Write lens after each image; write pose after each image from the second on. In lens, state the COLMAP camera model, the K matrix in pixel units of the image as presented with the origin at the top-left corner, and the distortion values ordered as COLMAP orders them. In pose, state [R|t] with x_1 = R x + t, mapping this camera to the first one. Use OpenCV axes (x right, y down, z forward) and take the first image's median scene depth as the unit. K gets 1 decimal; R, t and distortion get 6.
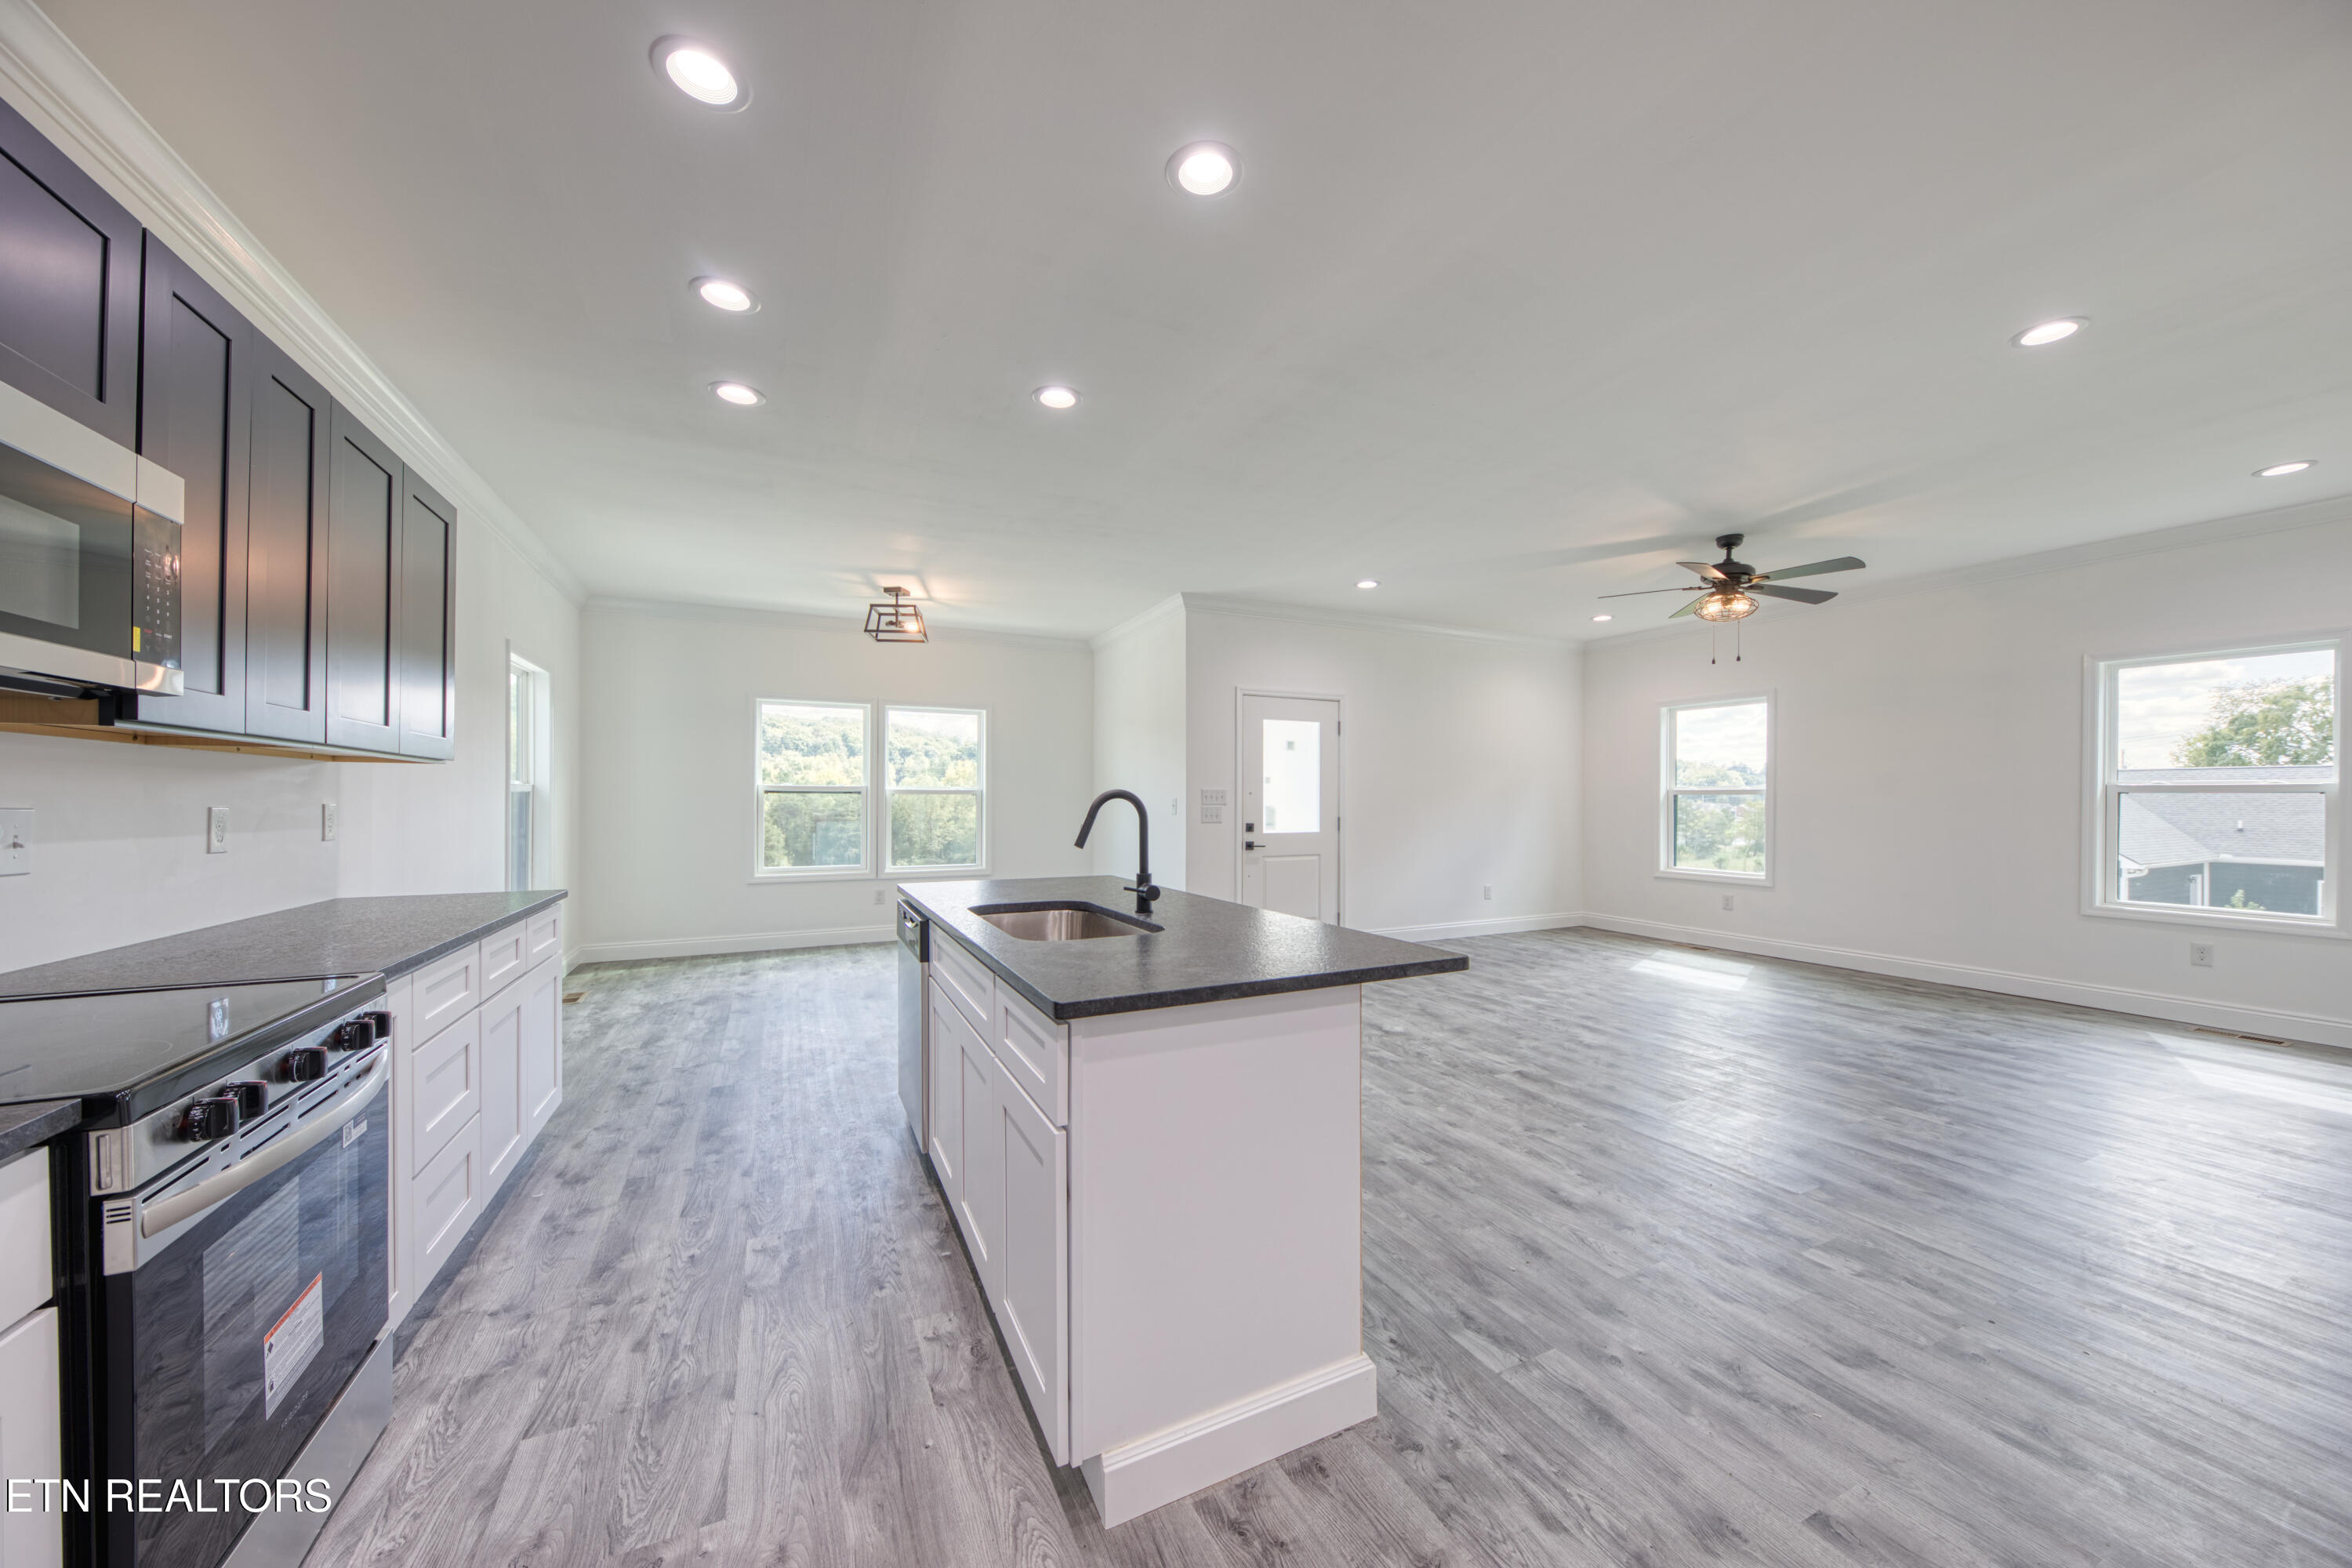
lens RADIAL K [[823.3, 0, 1222.1], [0, 823.3, 797.6], [0, 0, 1]] dist [-0.001238, -0.000779]
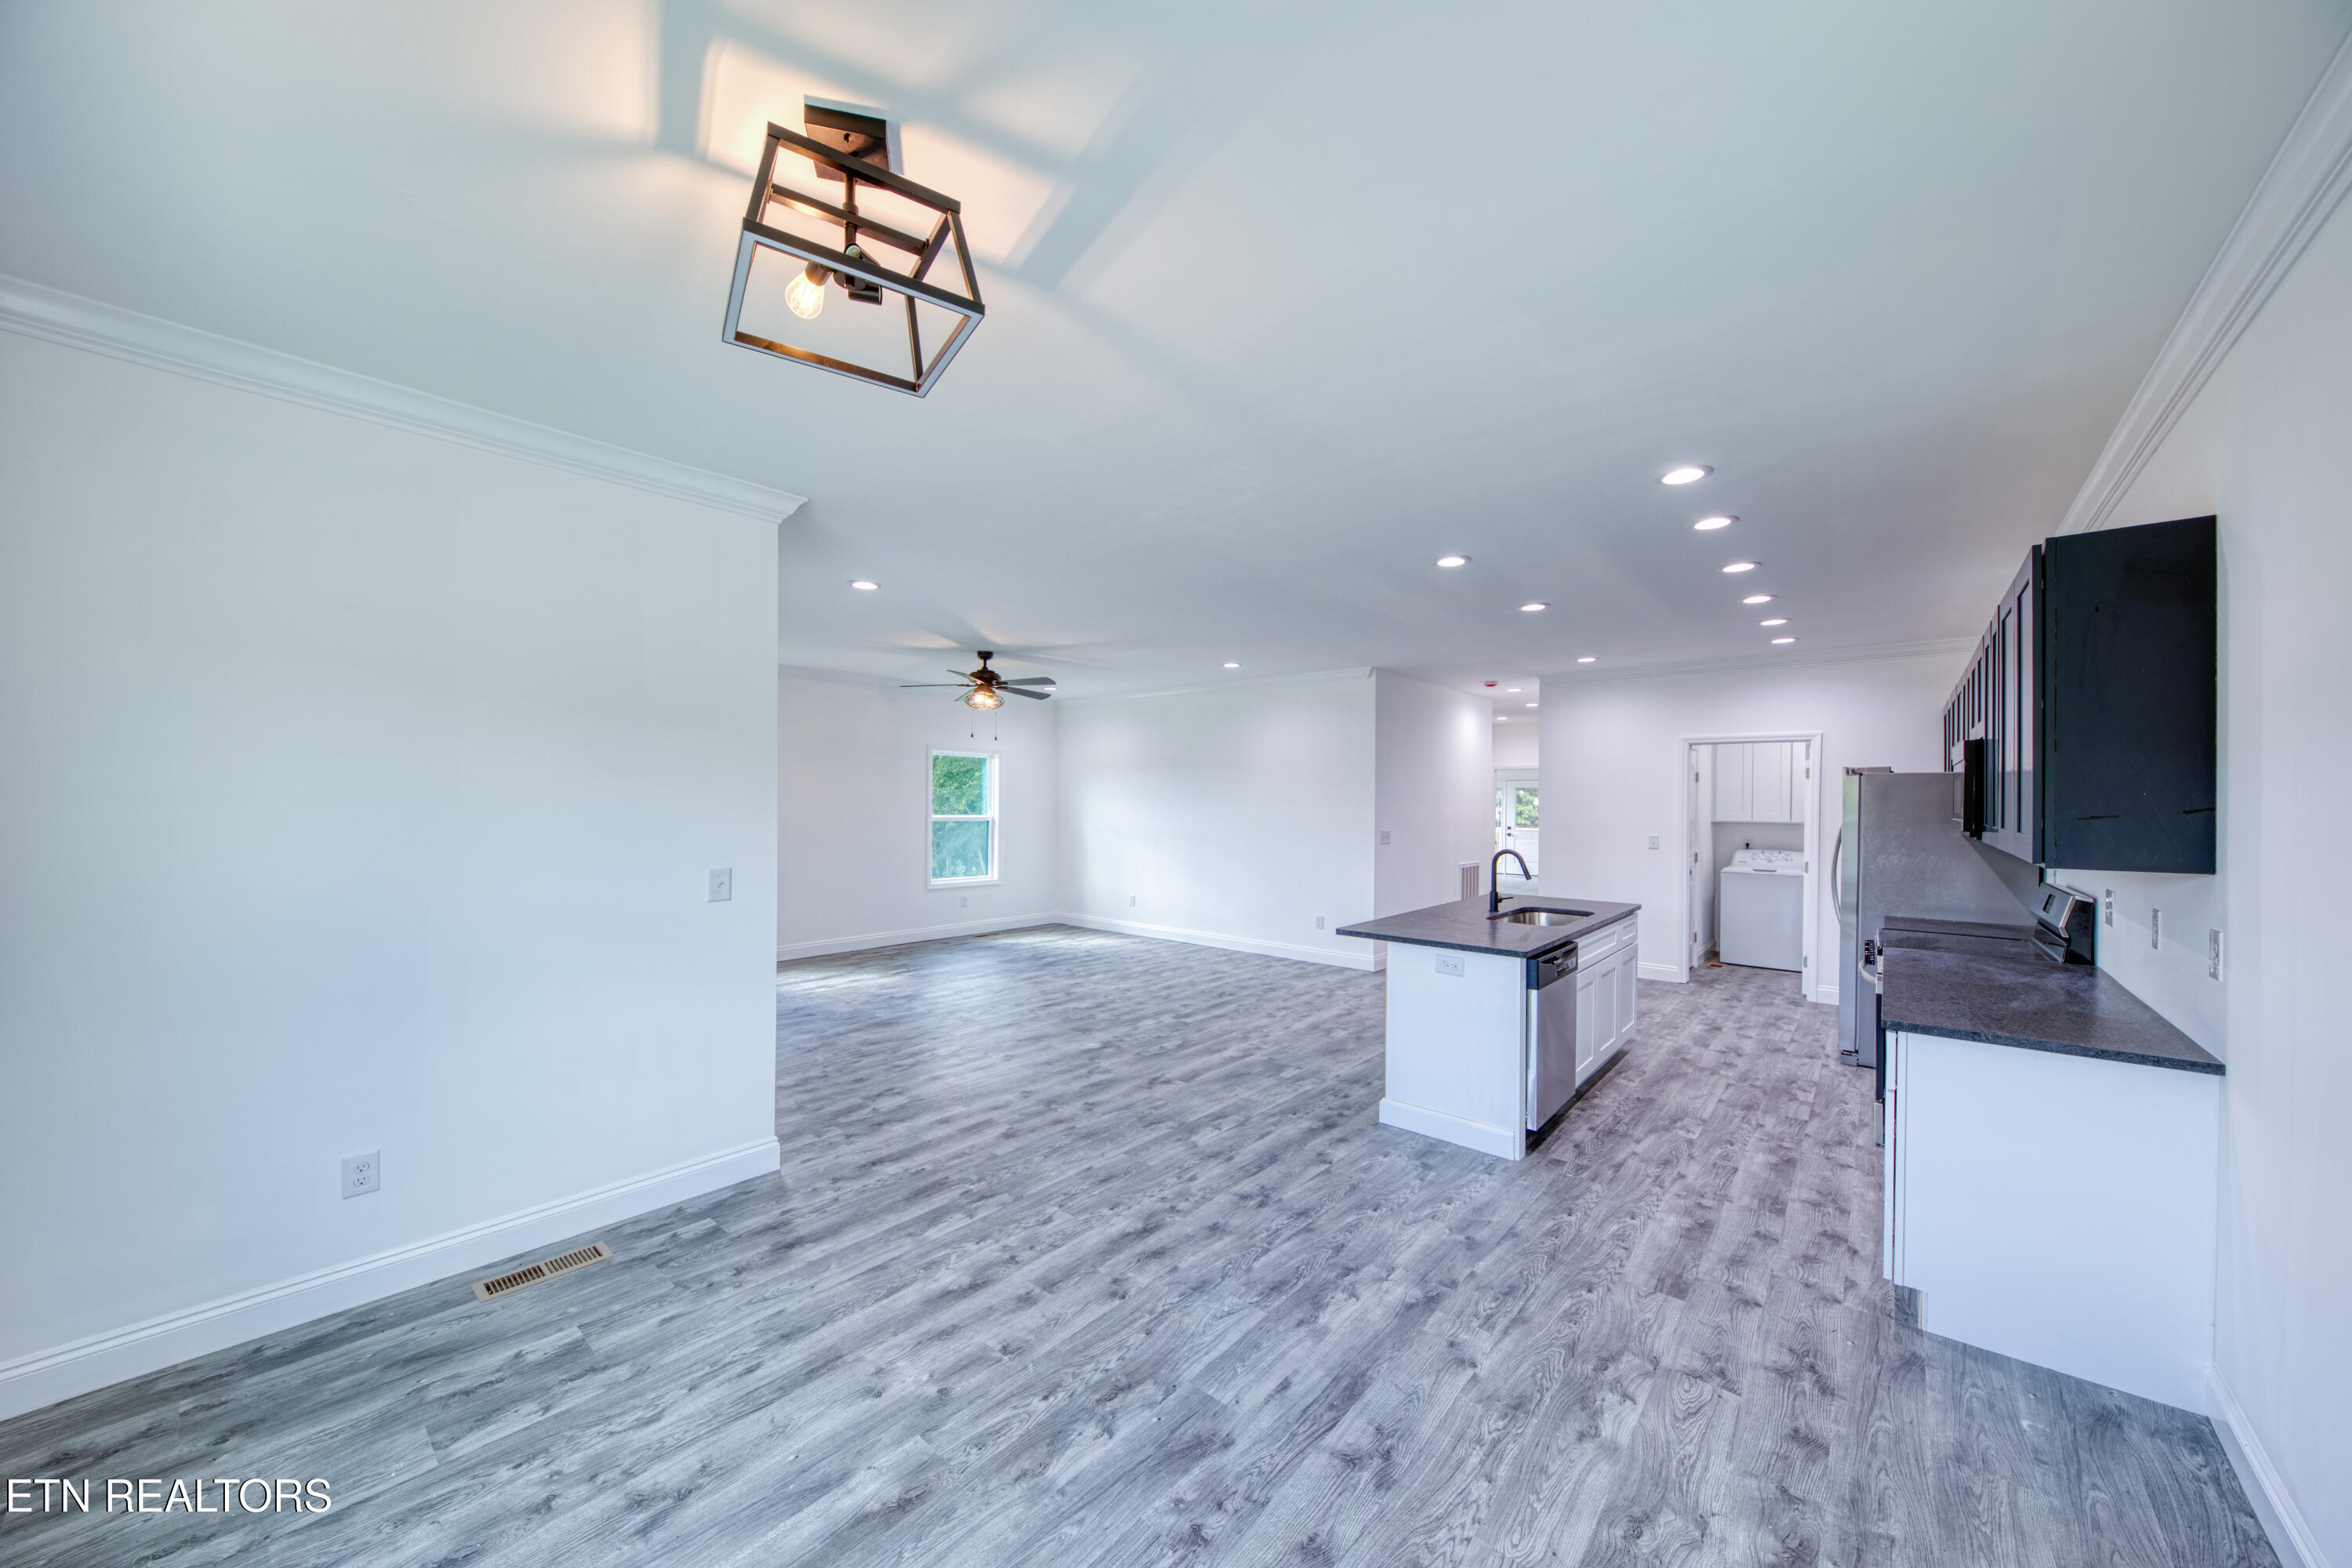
lens RADIAL K [[773.4, 0, 1151.9], [0, 773.4, 791.0], [0, 0, 1]] dist [0.001012, -0.000292]
pose [[-0.319479, 0.012938, 0.947505, -1.047094], [-0.007280, 0.999844, -0.016107, -0.074936], [-0.947566, -0.012044, -0.319334, 1.556161]]
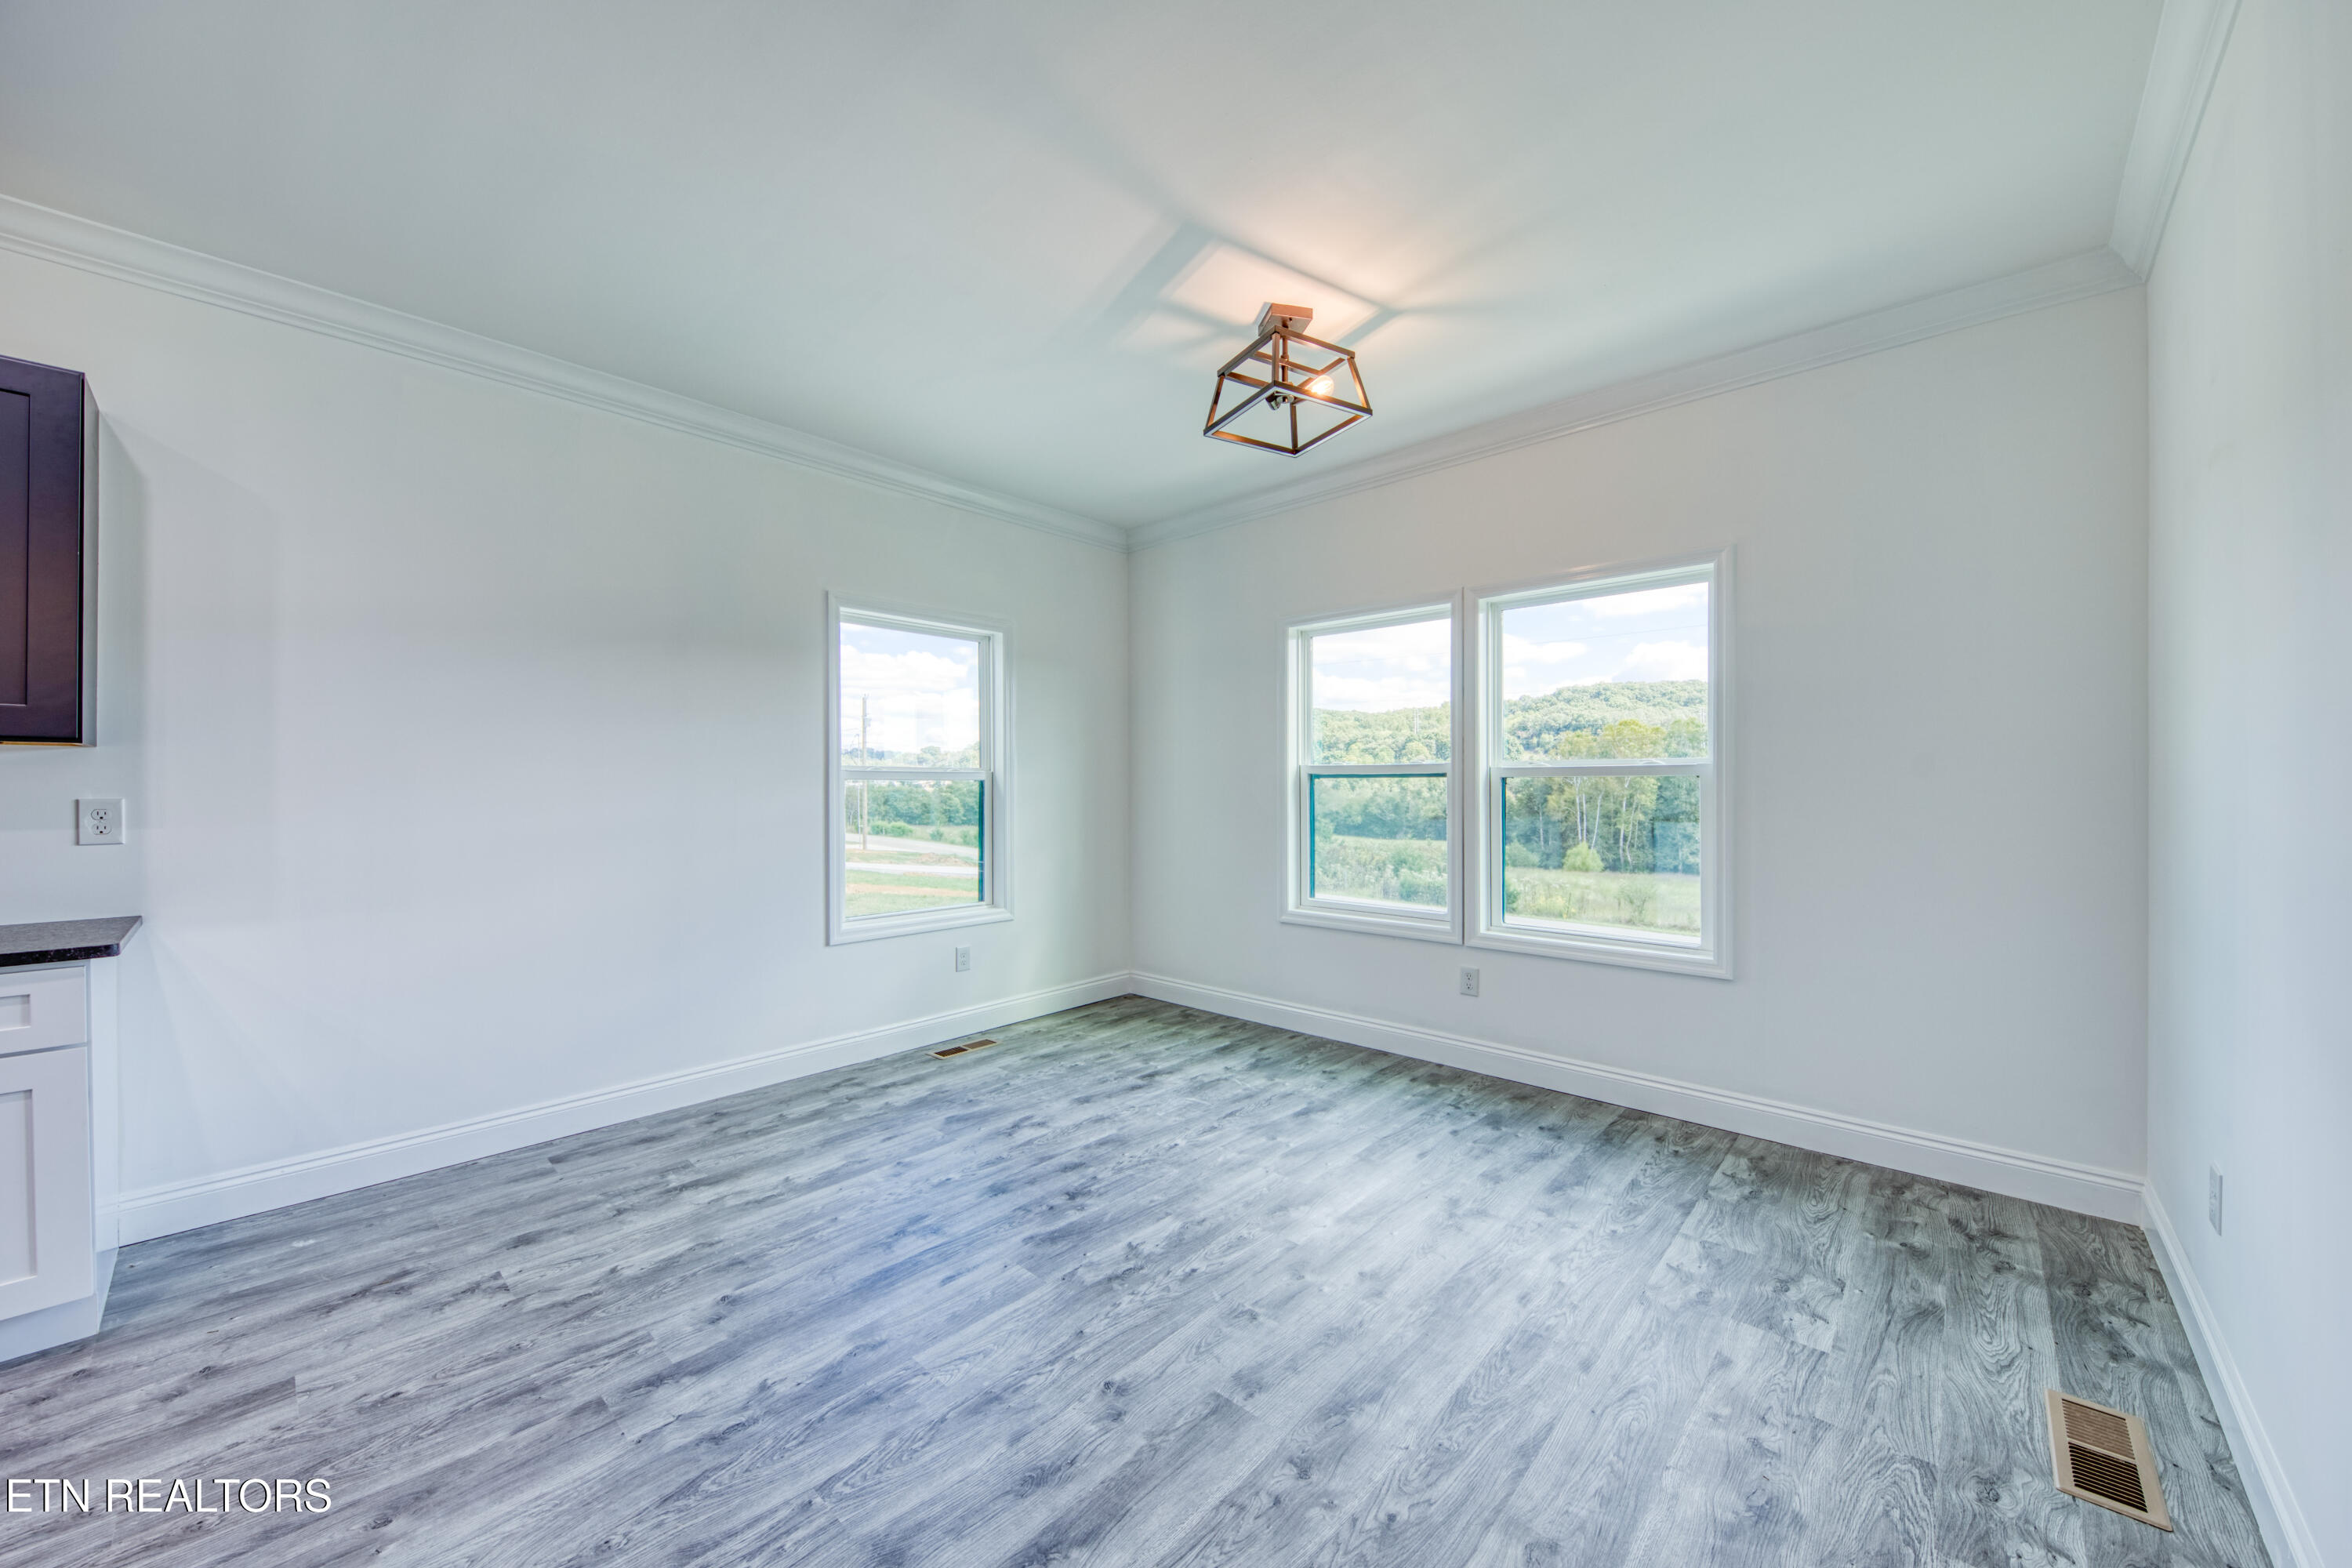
lens RADIAL K [[863.6, 0, 1176.8], [0, 863.6, 780.3], [0, 0, 1]] dist [0.005864, -0.004396]
pose [[0.305446, -0.002662, -0.952206, 0.038791], [0.003515, 0.999992, -0.001668, -0.005227], [0.952203, -0.002837, 0.305453, 1.261240]]
